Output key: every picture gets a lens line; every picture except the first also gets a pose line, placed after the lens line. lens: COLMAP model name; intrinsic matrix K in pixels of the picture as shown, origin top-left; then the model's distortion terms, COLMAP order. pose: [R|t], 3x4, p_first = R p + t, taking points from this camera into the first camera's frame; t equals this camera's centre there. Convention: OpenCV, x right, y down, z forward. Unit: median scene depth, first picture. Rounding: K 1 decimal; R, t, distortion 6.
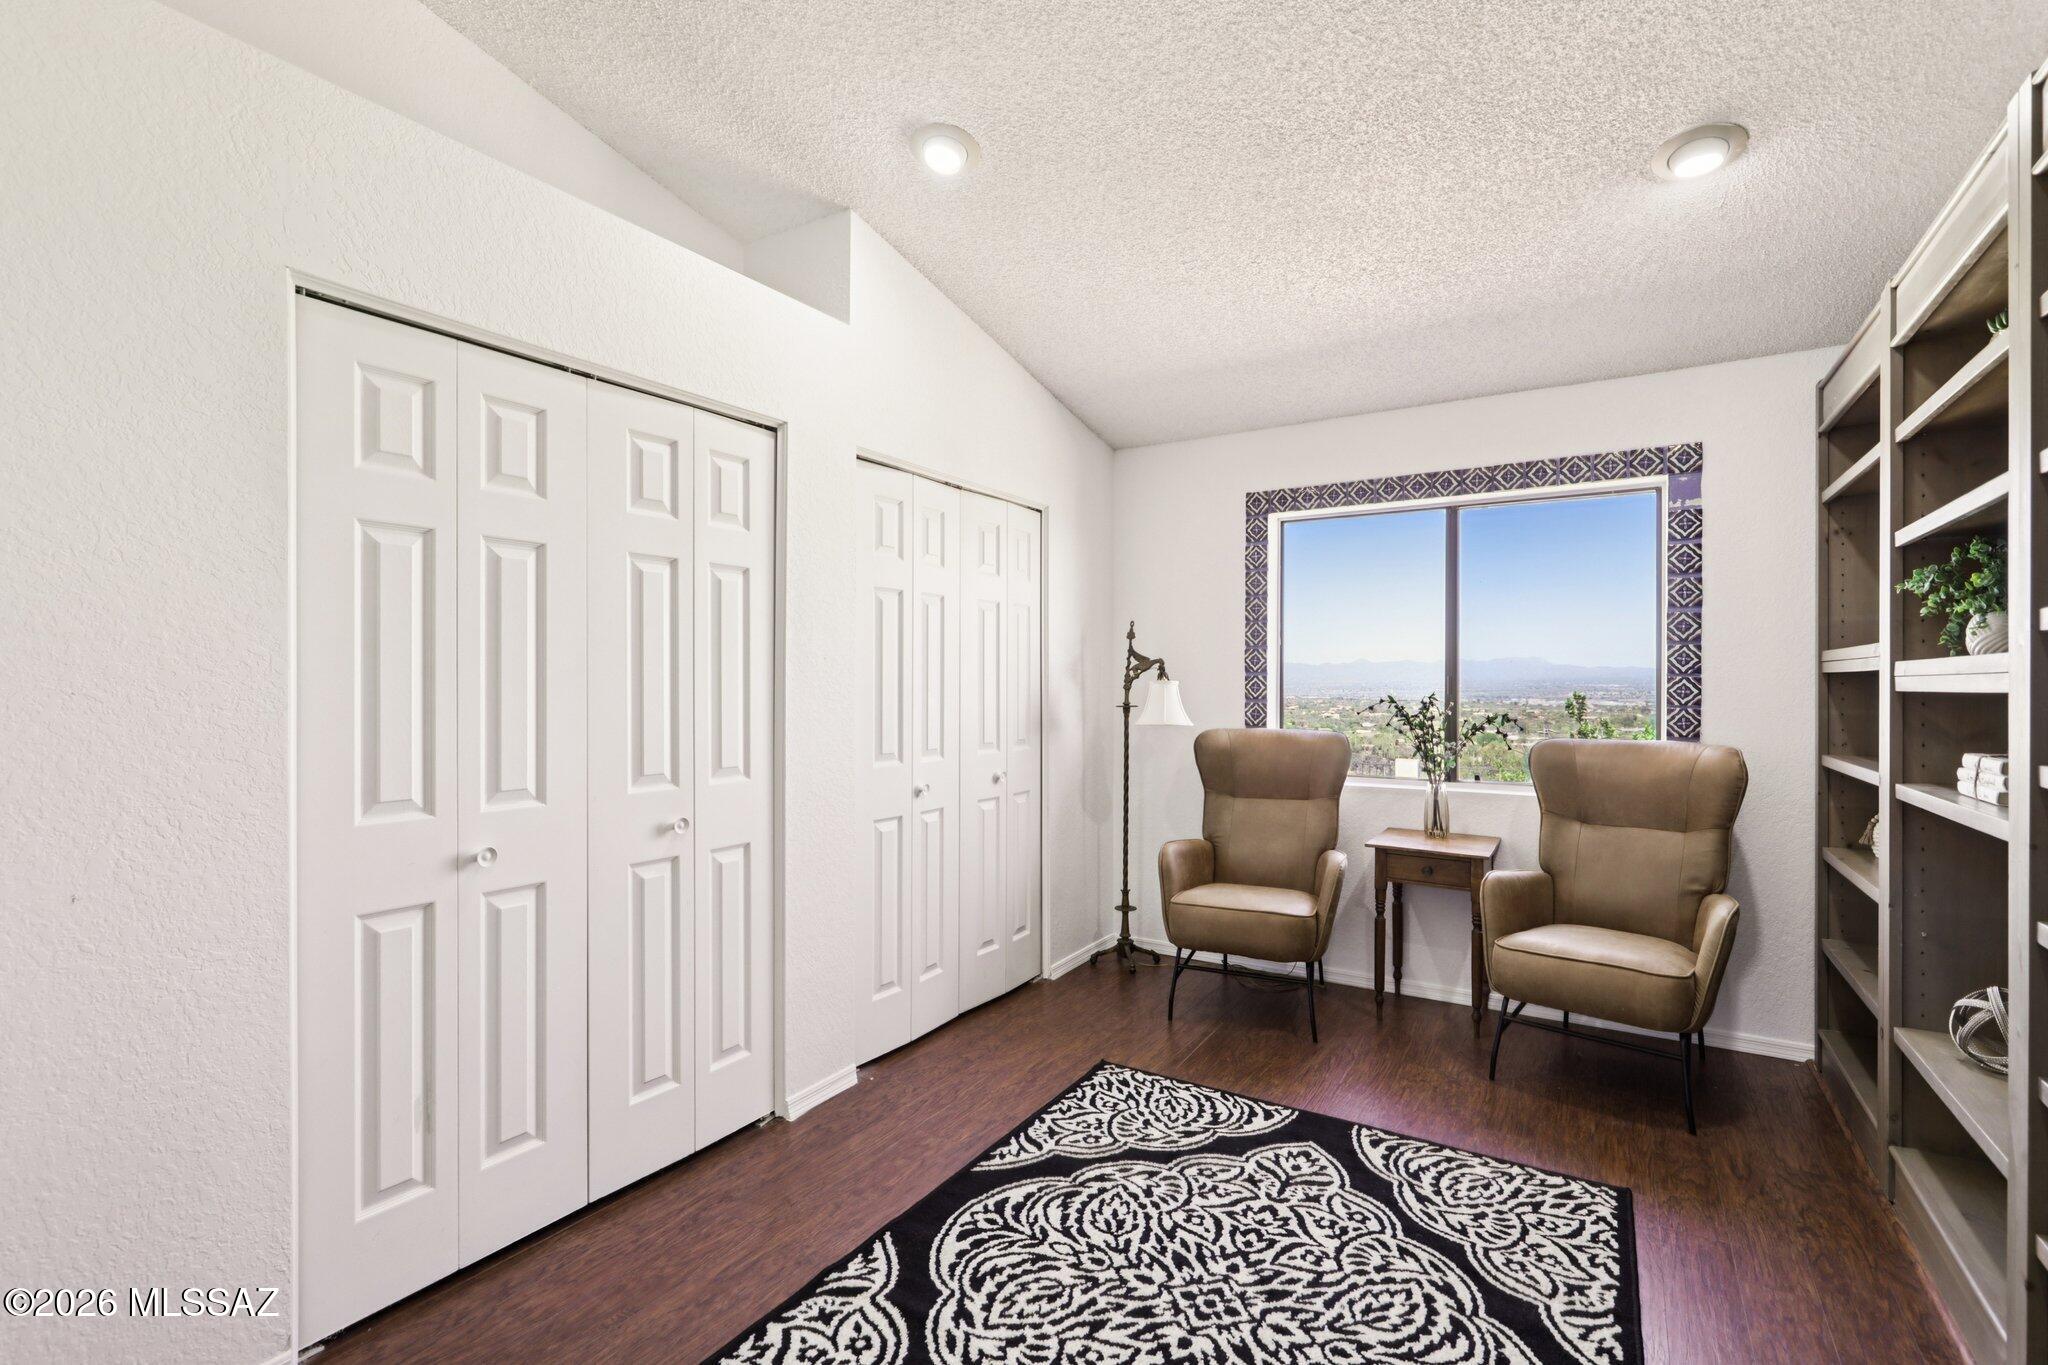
lens RADIAL K [[925.0, 0, 1026.6], [0, 925.0, 677.2], [0, 0, 1]] dist [-0.001802, 0.000495]
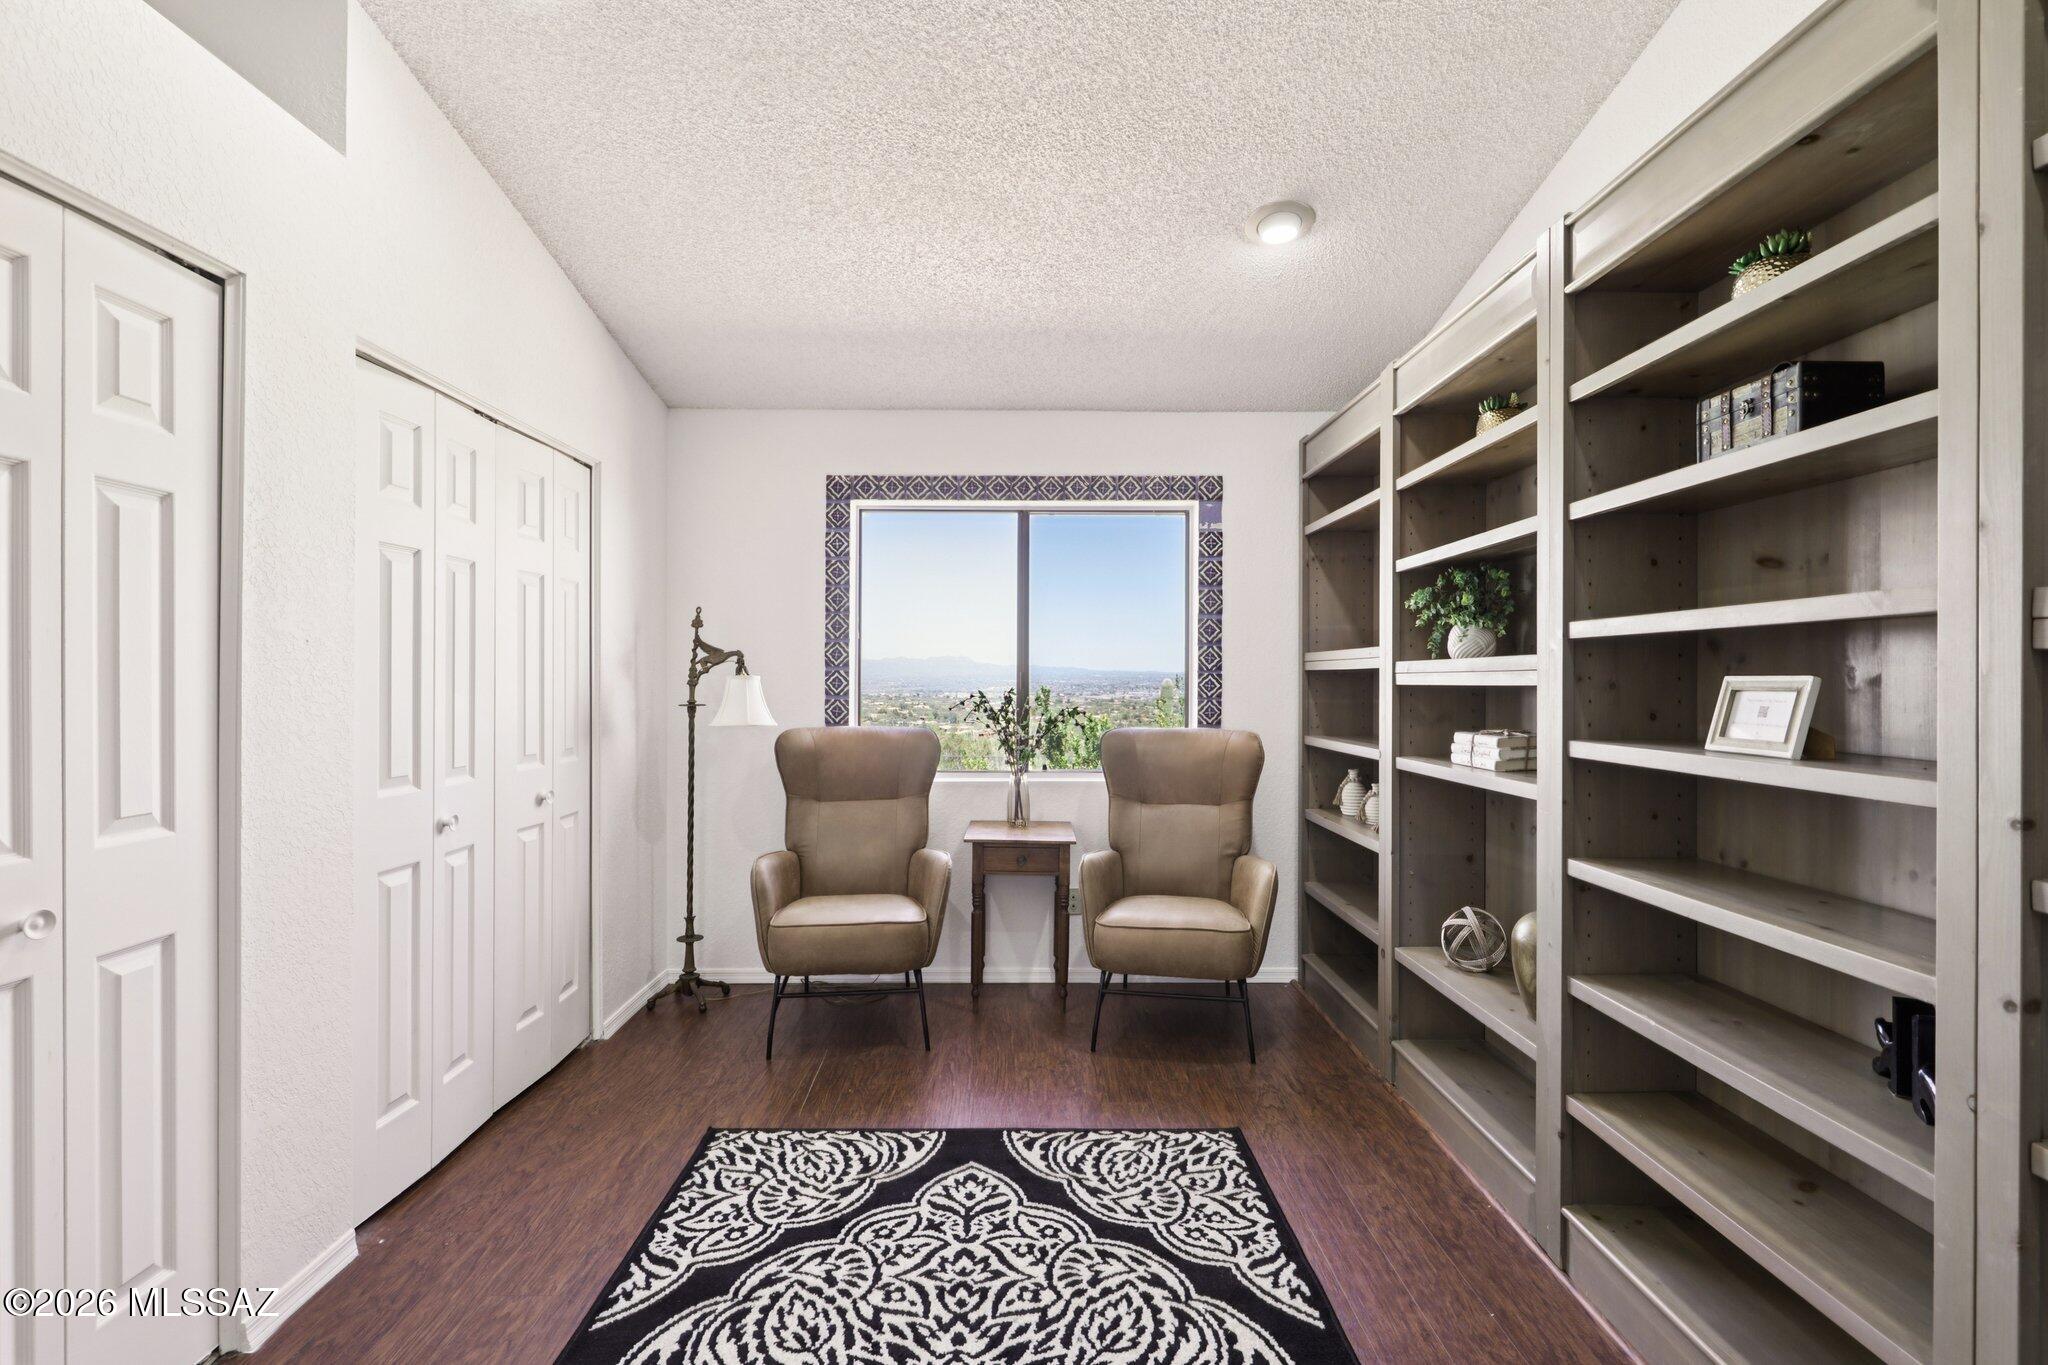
lens RADIAL K [[925.0, 0, 1026.6], [0, 925.0, 674.4], [0, 0, 1]] dist [-0.001802, 0.000495]
pose [[0.843559, 0.003016, 0.537028, -0.145068], [-0.003832, 0.999993, 0.000402, 0.001963], [-0.537023, -0.002397, 0.843564, 0.161091]]
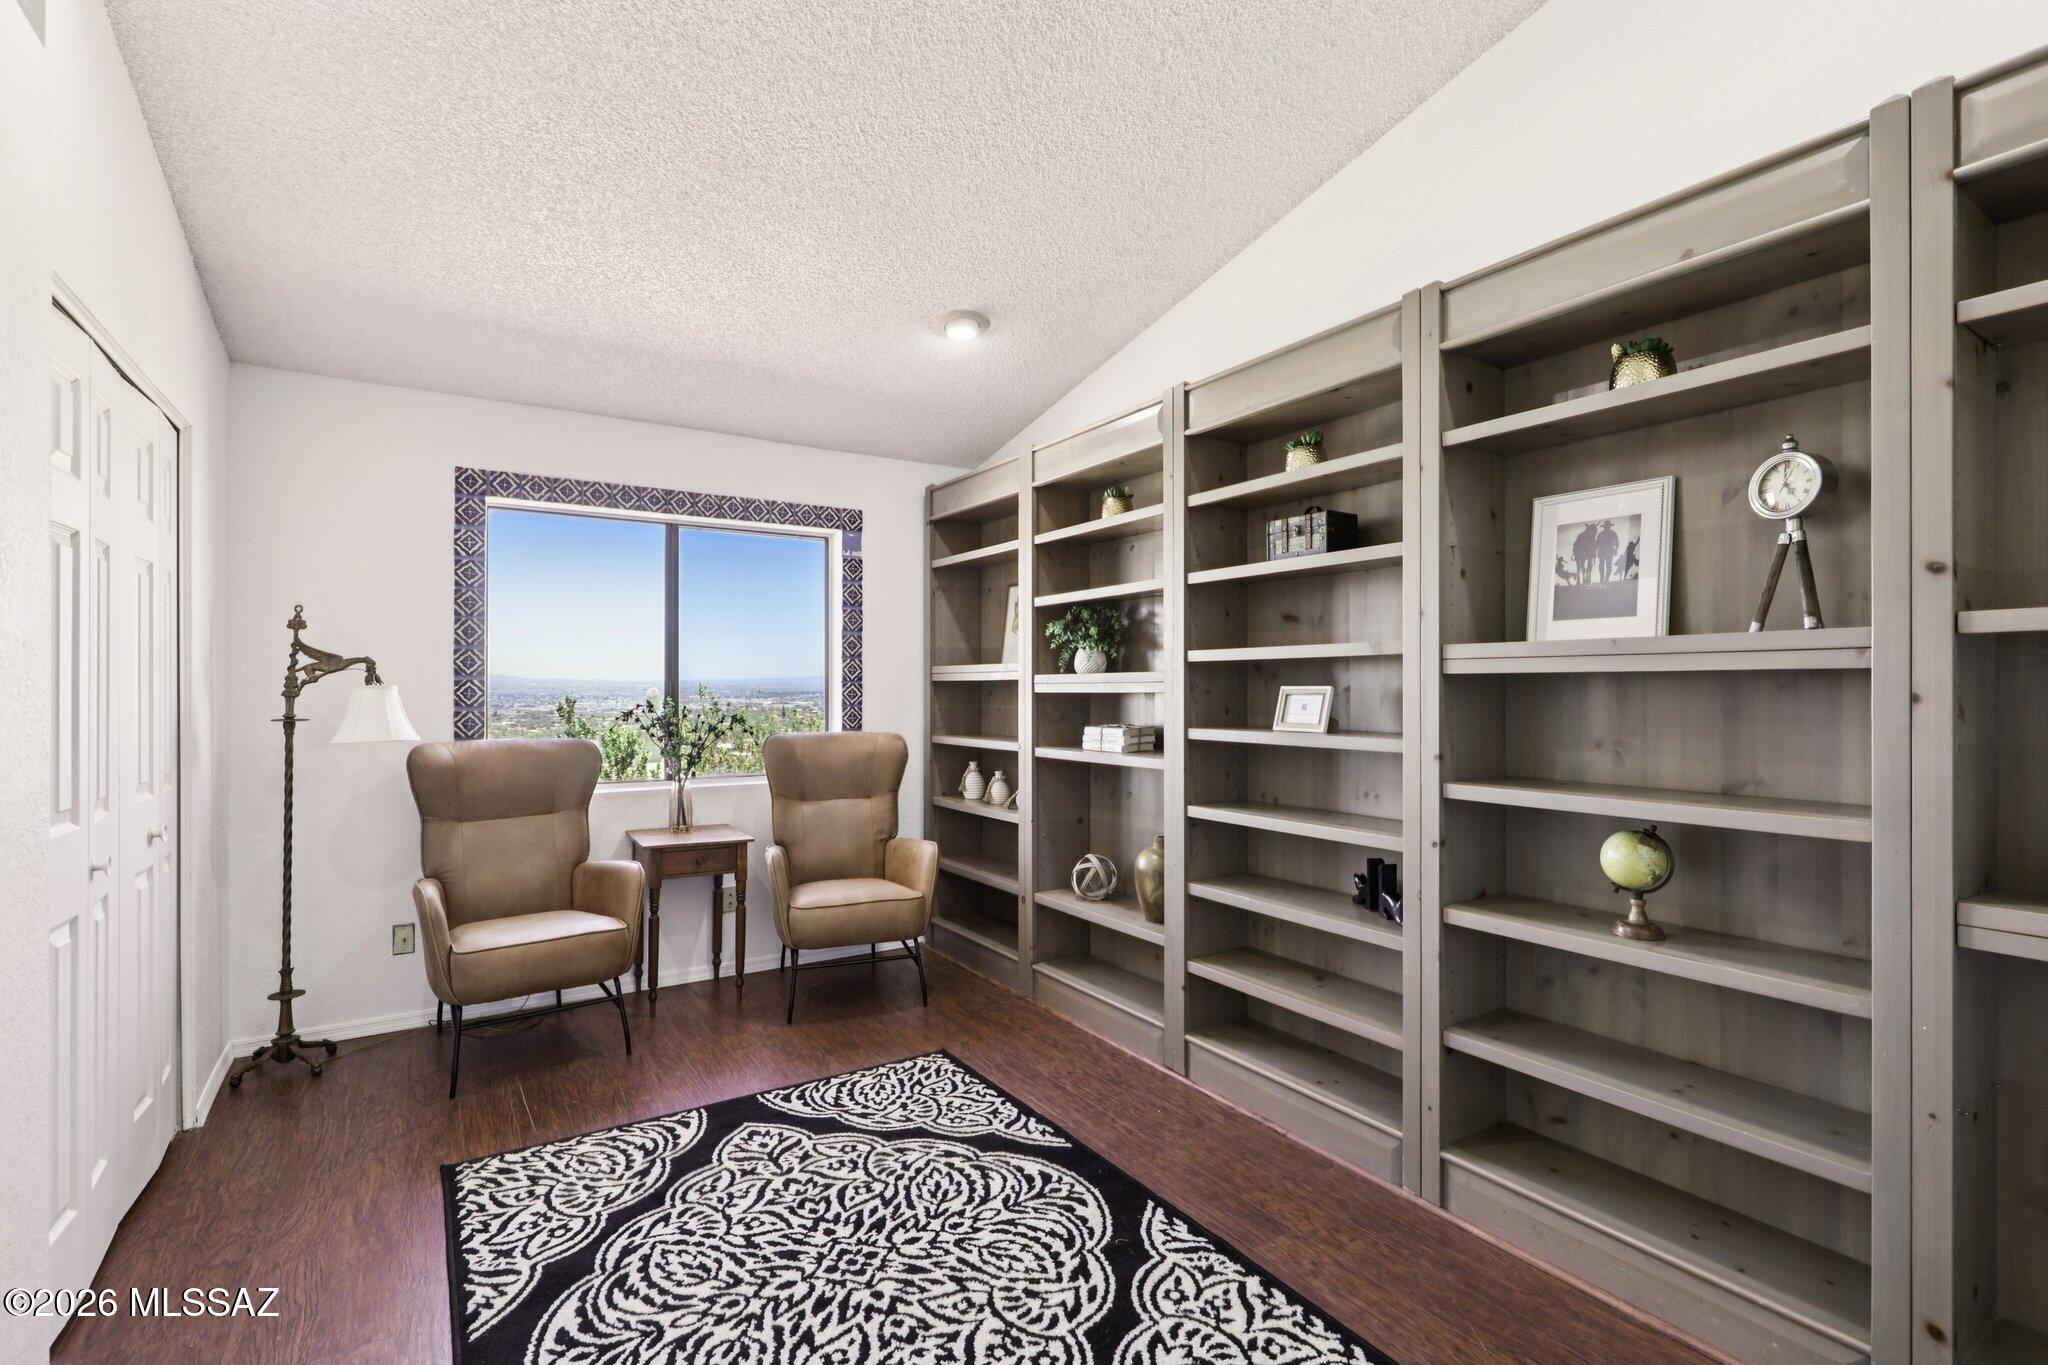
lens RADIAL K [[925.0, 0, 1023.4], [0, 925.0, 680.3], [0, 0, 1]] dist [-0.001802, 0.000495]
pose [[0.431298, 0.006290, 0.902188, -0.478051], [-0.004546, 0.999978, -0.004799, 0.000959], [-0.902198, -0.002032, 0.431317, 0.243292]]
